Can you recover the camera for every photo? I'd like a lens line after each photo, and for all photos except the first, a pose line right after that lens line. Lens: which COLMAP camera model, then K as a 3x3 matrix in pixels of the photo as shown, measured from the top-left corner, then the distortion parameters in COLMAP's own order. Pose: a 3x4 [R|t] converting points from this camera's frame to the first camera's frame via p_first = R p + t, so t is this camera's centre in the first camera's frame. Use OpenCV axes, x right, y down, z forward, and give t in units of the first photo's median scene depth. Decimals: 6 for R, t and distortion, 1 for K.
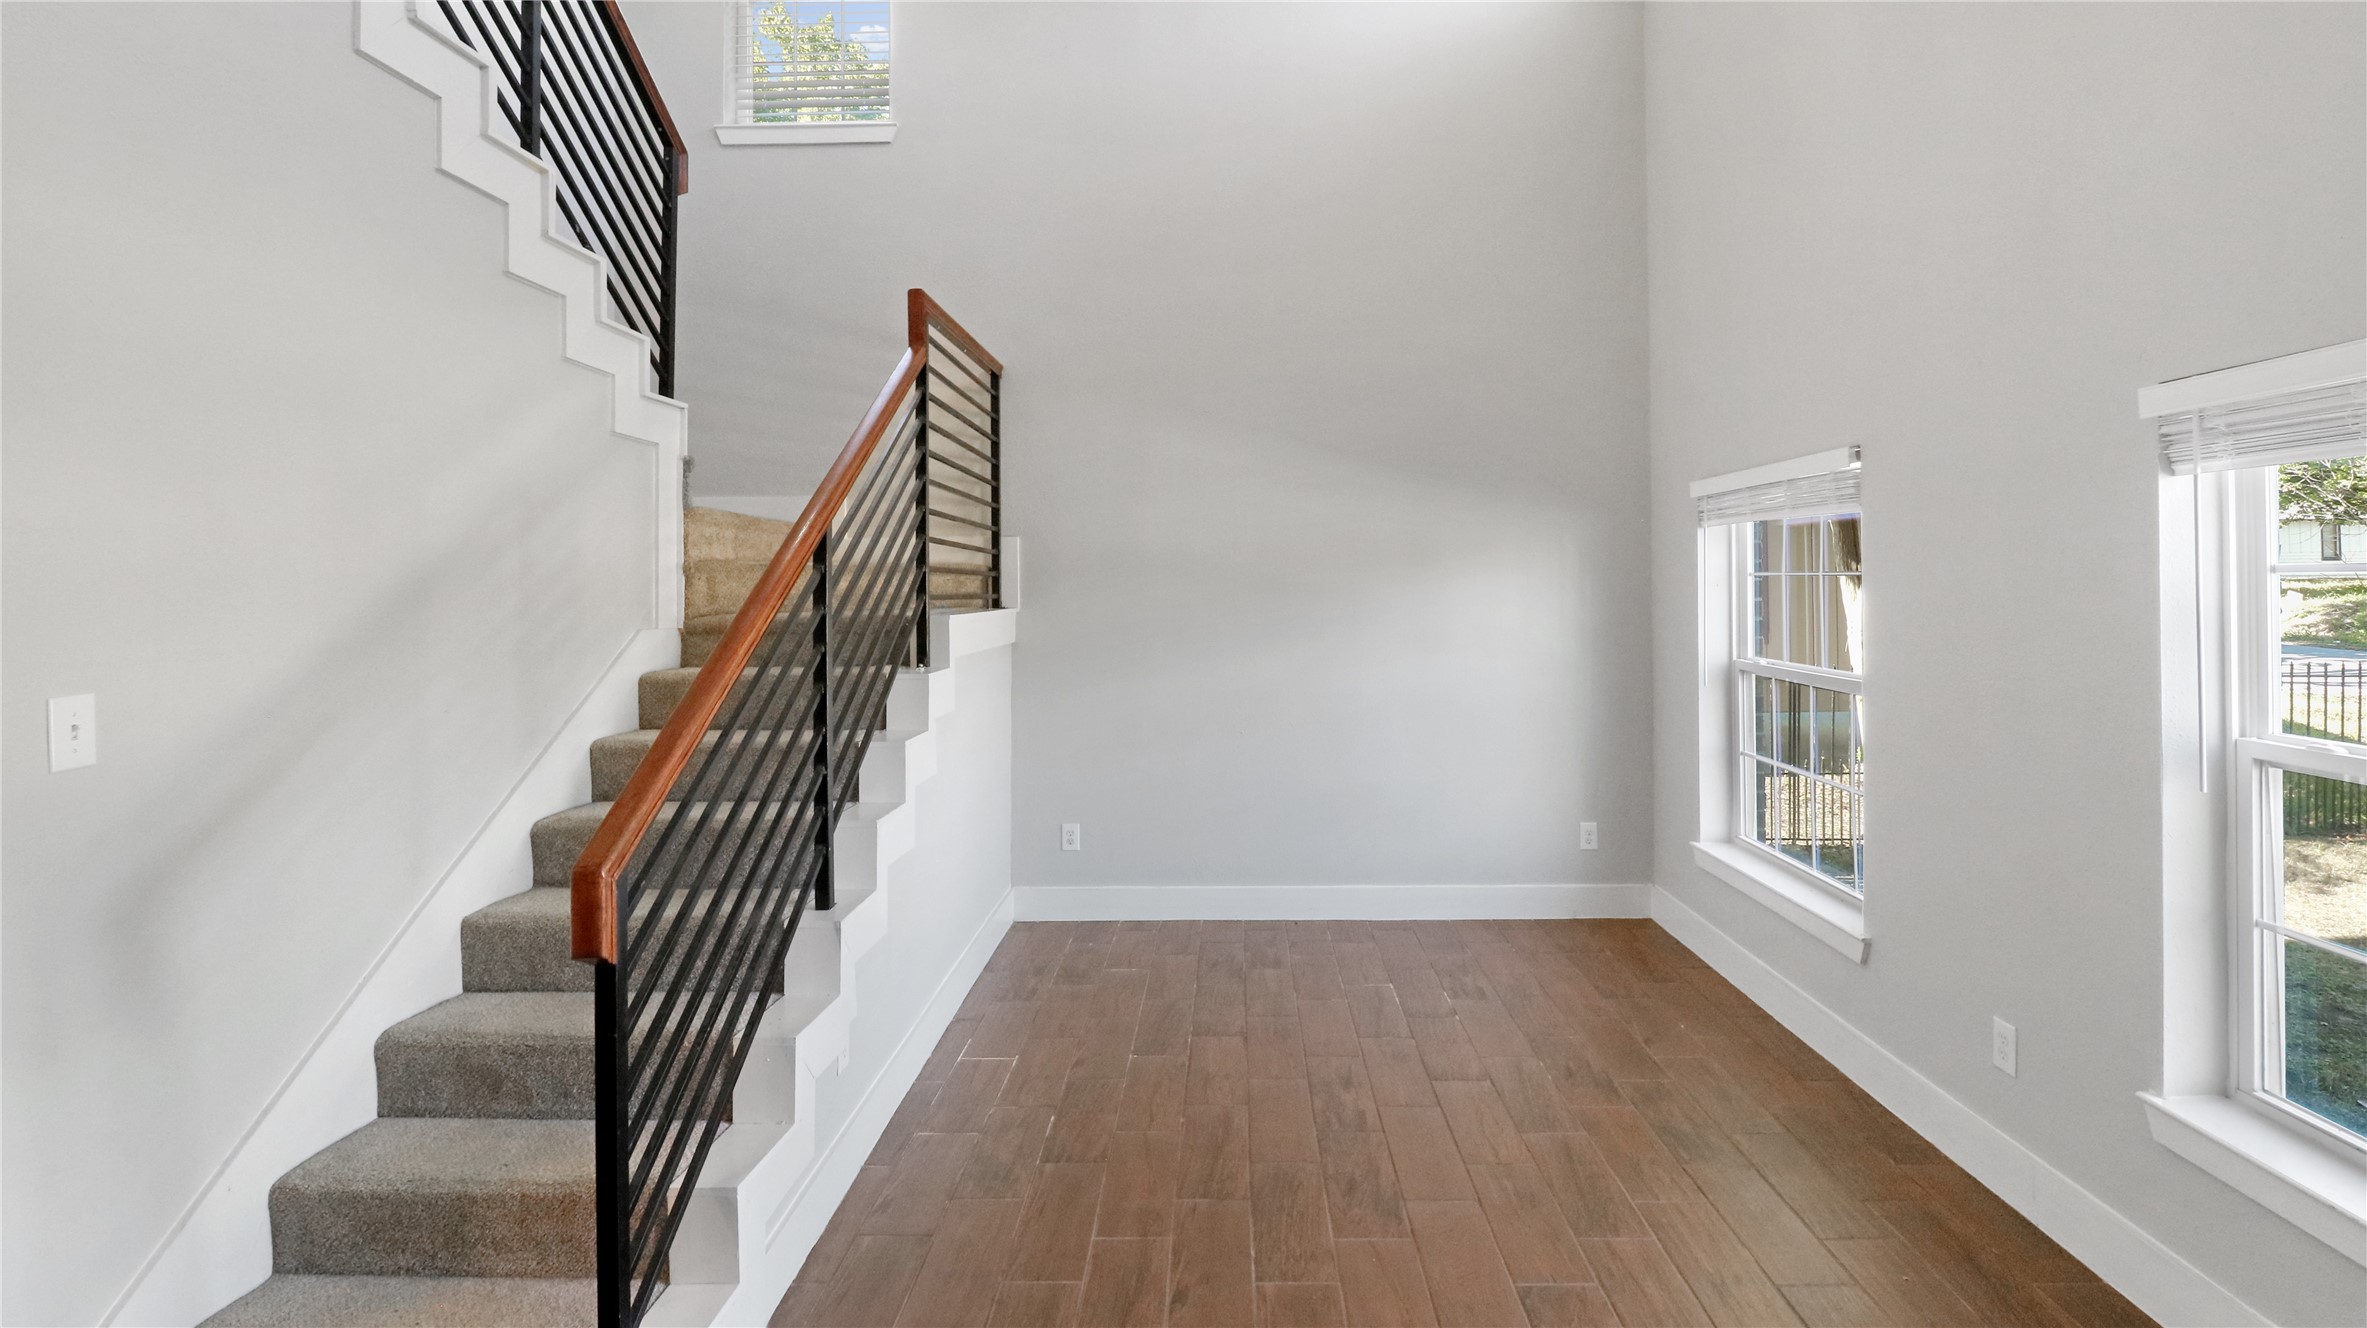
lens RADIAL K [[1124.8, 0, 1218.1], [0, 1124.8, 636.4], [0, 0, 1]] dist [0.005824, 0.002400]
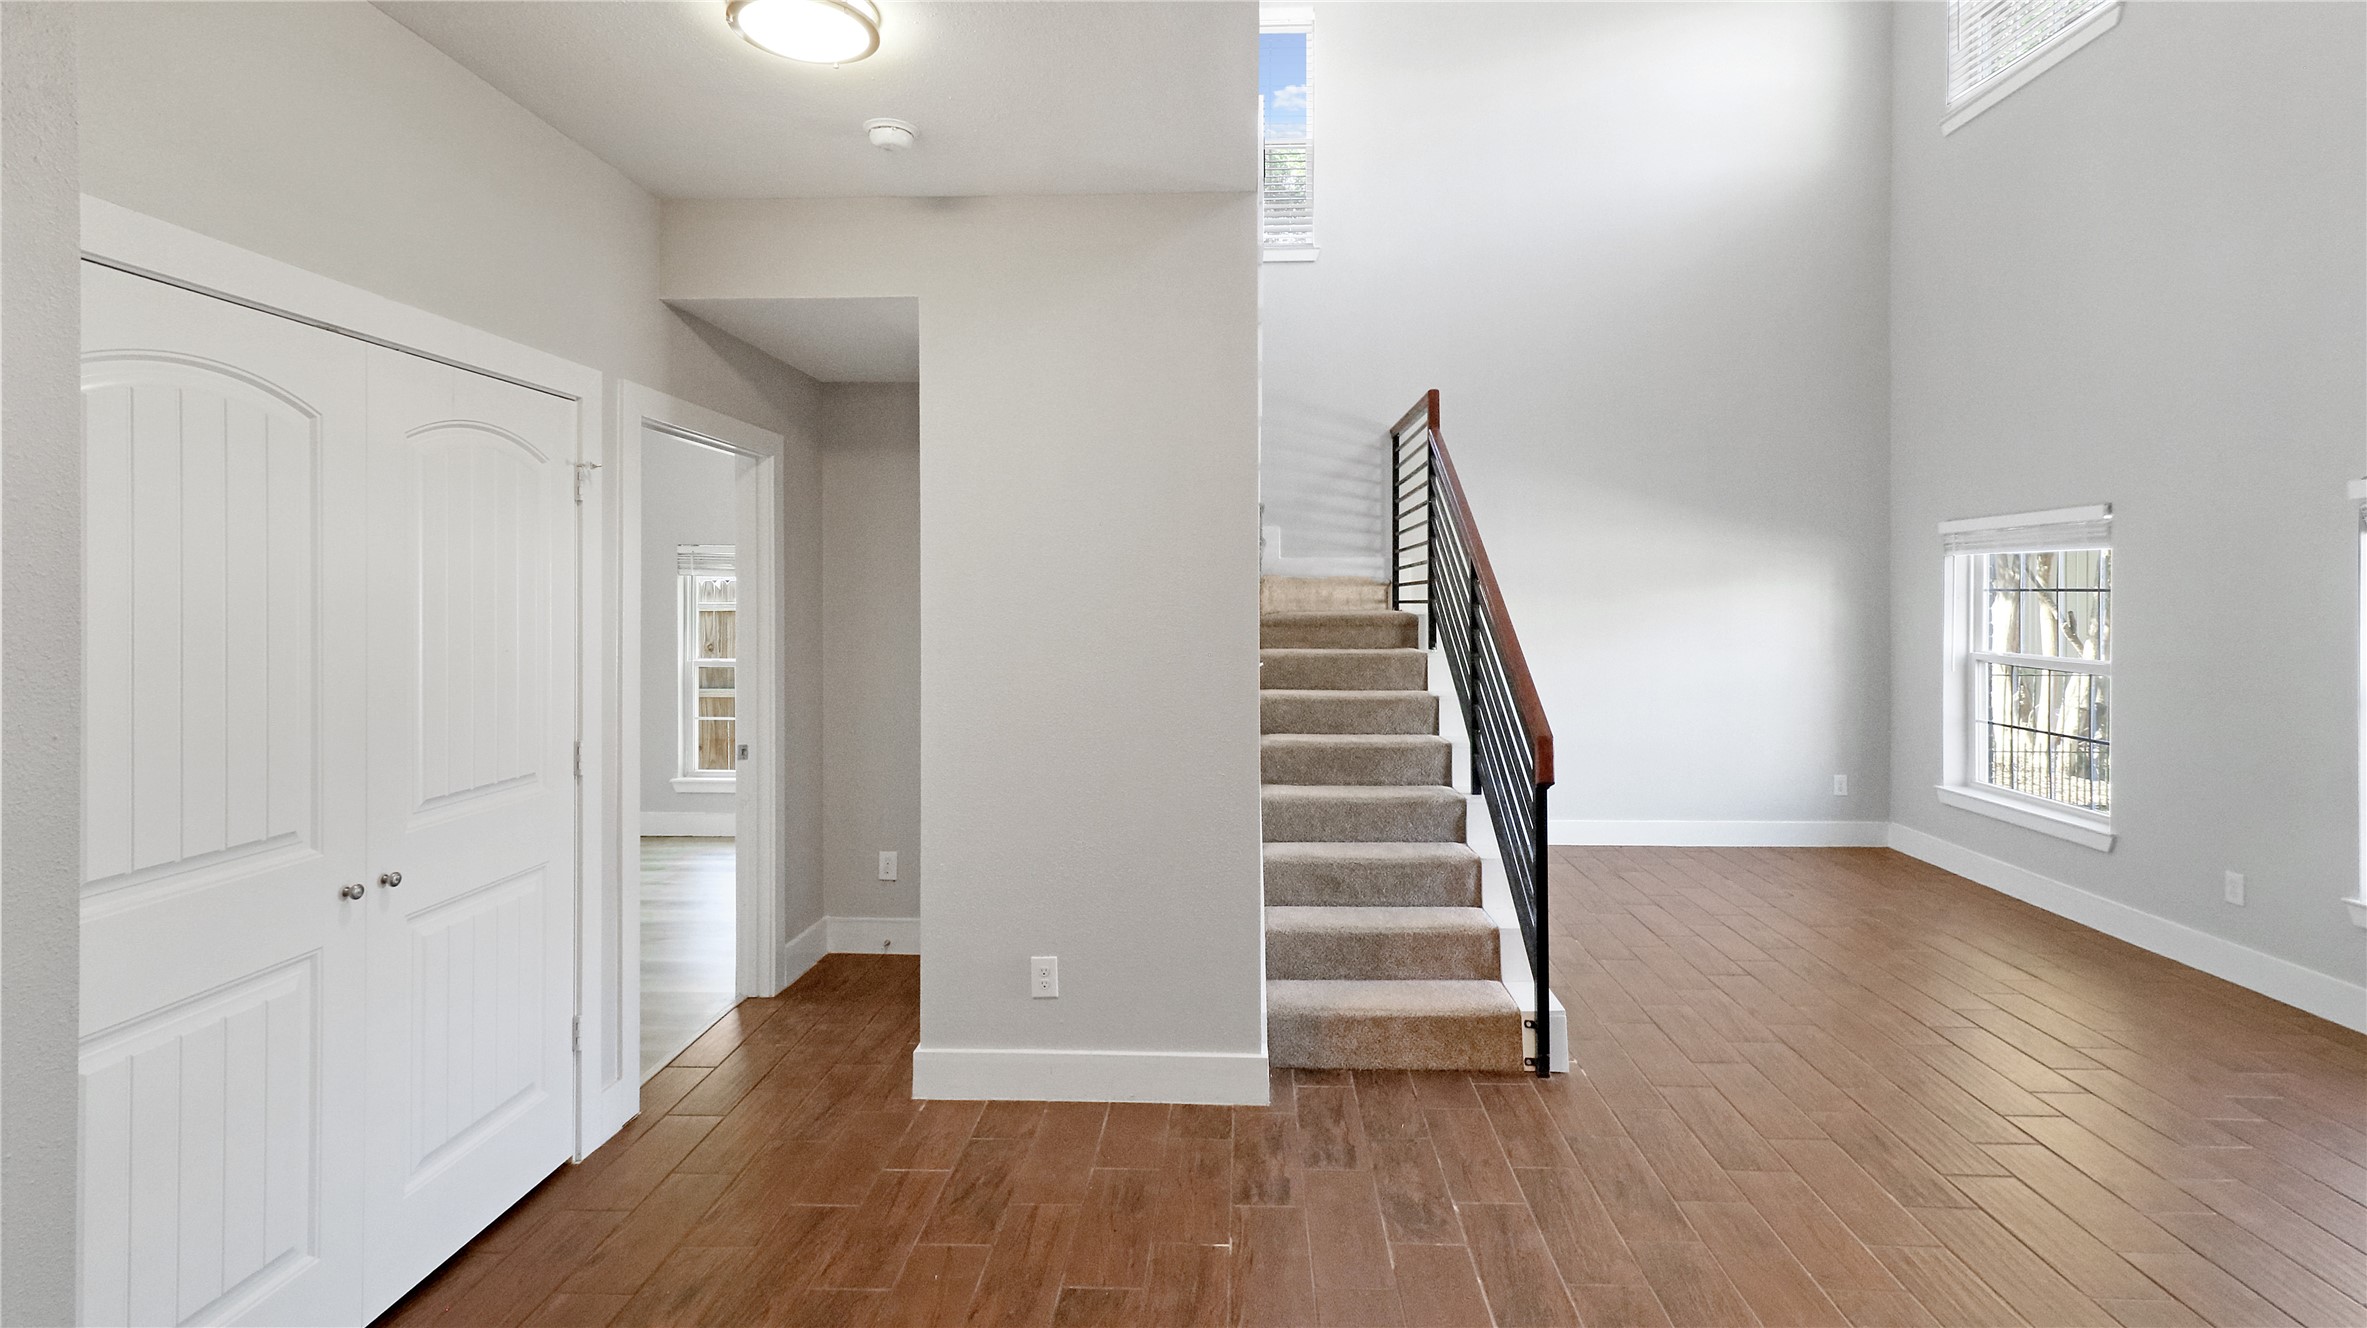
lens RADIAL K [[1124.8, 0, 1177.3], [0, 1124.8, 653.2], [0, 0, 1]] dist [0.005824, 0.002400]
pose [[0.999794, 0.008987, -0.018185, -0.625162], [-0.008915, 0.999952, 0.004067, 0.032101], [0.018221, -0.003904, 0.999826, -0.504834]]
